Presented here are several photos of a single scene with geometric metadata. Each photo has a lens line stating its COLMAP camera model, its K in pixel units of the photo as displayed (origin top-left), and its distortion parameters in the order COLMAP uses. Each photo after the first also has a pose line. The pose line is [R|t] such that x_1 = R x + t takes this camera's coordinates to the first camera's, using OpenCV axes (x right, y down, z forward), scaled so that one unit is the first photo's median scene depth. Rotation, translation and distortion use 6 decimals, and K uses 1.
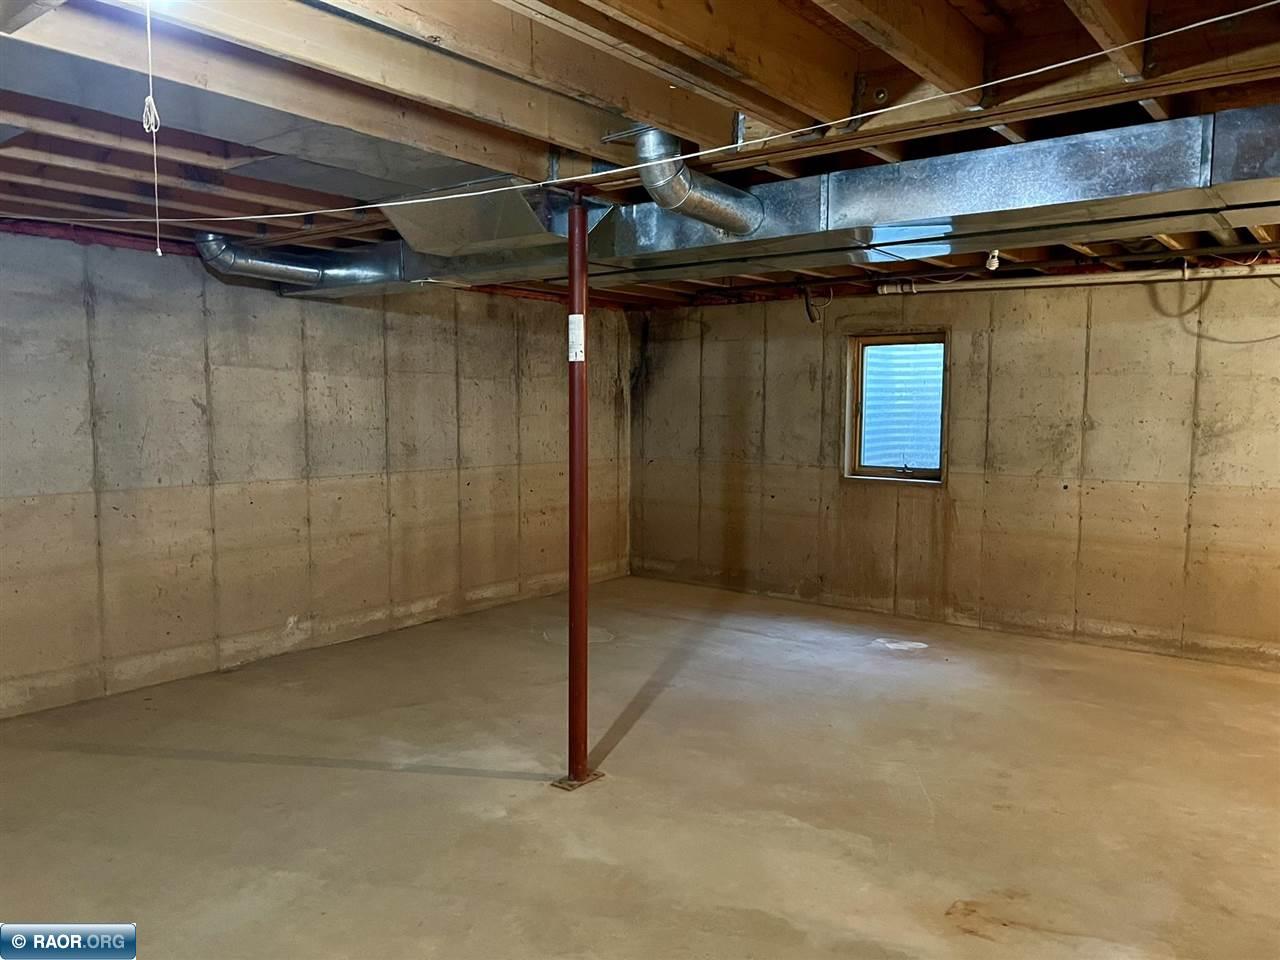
lens RADIAL K [[972.0, 0, 617.9], [0, 972.0, 498.7], [0, 0, 1]] dist [0.047892, -0.015443]
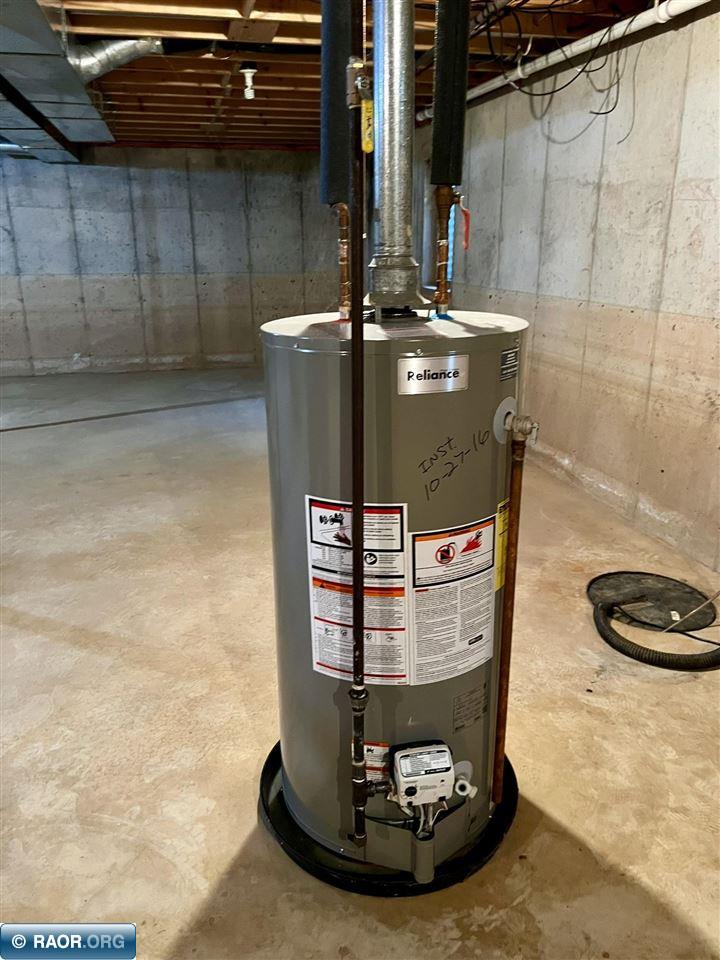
lens RADIAL K [[729.0, 0, 336.3], [0, 729.0, 482.4], [0, 0, 1]] dist [0.047892, -0.015443]
pose [[0.765161, 0.190627, -0.614971, 0.860176], [-0.051009, 0.970110, 0.237246, 0.004453], [0.641815, -0.150162, 0.752014, 0.230735]]
